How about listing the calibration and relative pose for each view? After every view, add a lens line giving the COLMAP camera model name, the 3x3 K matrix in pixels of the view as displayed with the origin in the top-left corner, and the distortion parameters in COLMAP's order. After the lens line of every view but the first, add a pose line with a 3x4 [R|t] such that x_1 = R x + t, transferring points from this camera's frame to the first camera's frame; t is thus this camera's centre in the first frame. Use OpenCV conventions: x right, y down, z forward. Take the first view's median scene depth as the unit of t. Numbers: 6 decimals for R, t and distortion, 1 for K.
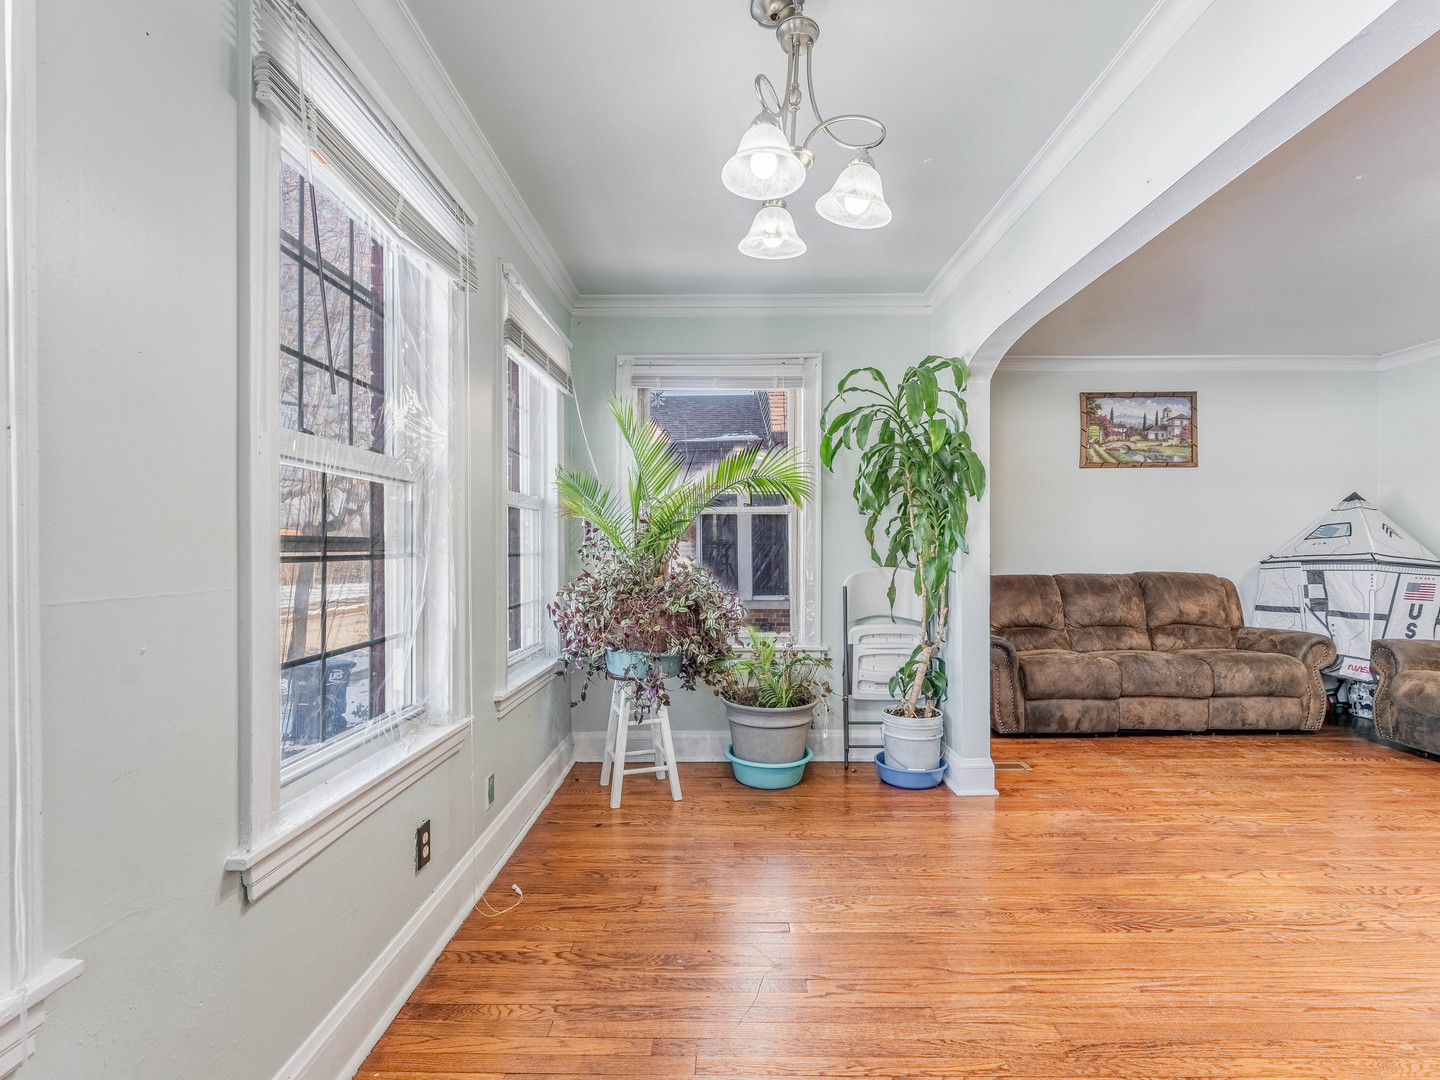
lens RADIAL K [[680.3, 0, 714.2], [0, 680.3, 547.1], [0, 0, 1]] dist [-0.000936, 0.000196]
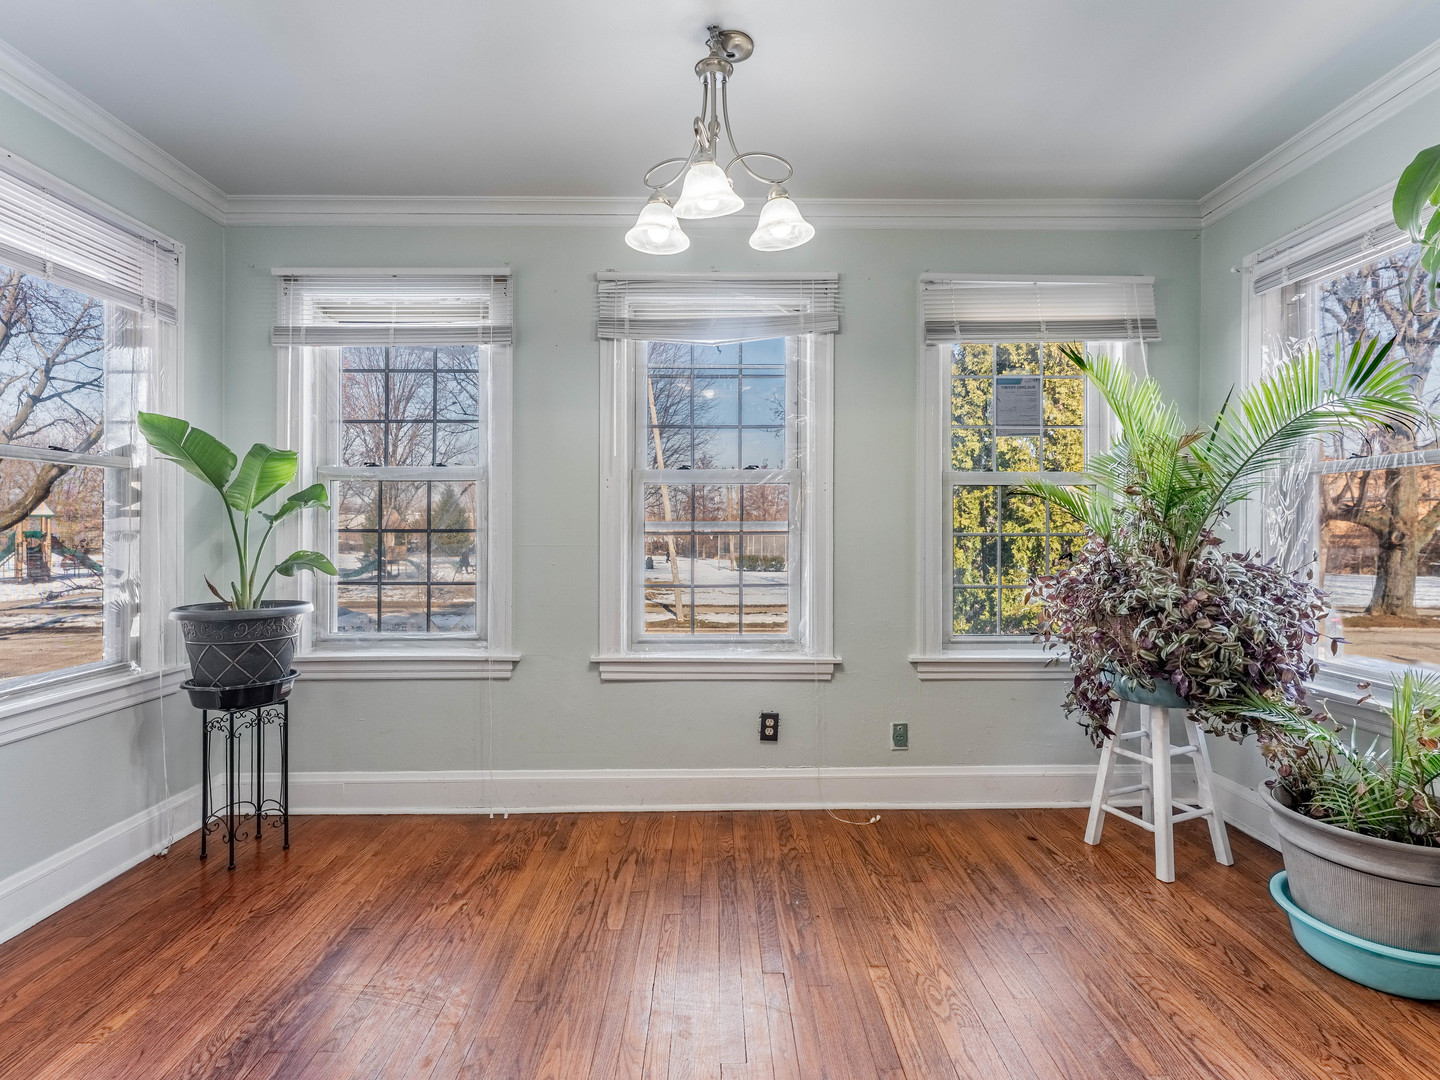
lens RADIAL K [[689.2, 0, 717.6], [0, 689.2, 526.4], [0, 0, 1]] dist [-0.003340, -0.000434]
pose [[0.024559, 0.001423, -0.999697, 0.437855], [0.004640, 0.999988, 0.001537, -0.000923], [0.999688, -0.004676, 0.024552, 0.348243]]
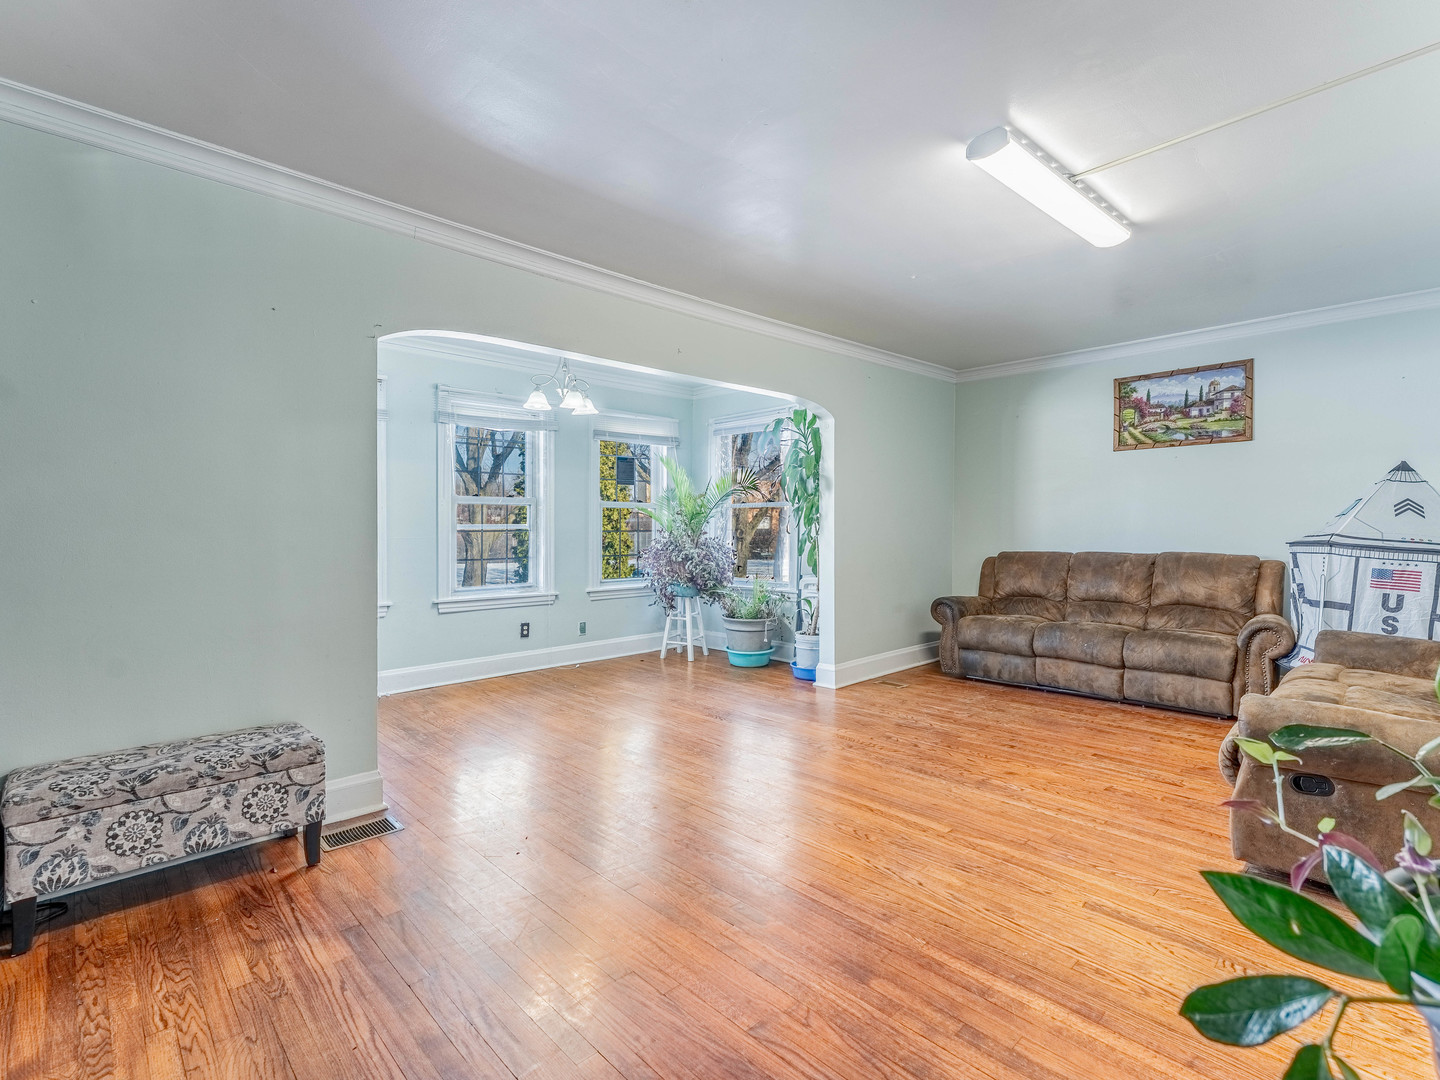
lens RADIAL K [[689.2, 0, 717.6], [0, 689.2, 526.4], [0, 0, 1]] dist [-0.003340, -0.000434]
pose [[0.692606, 0.000131, -0.721316, 0.921429], [0.000430, 1.000000, 0.000595, -0.001798], [0.721316, -0.000722, 0.692606, -0.179377]]
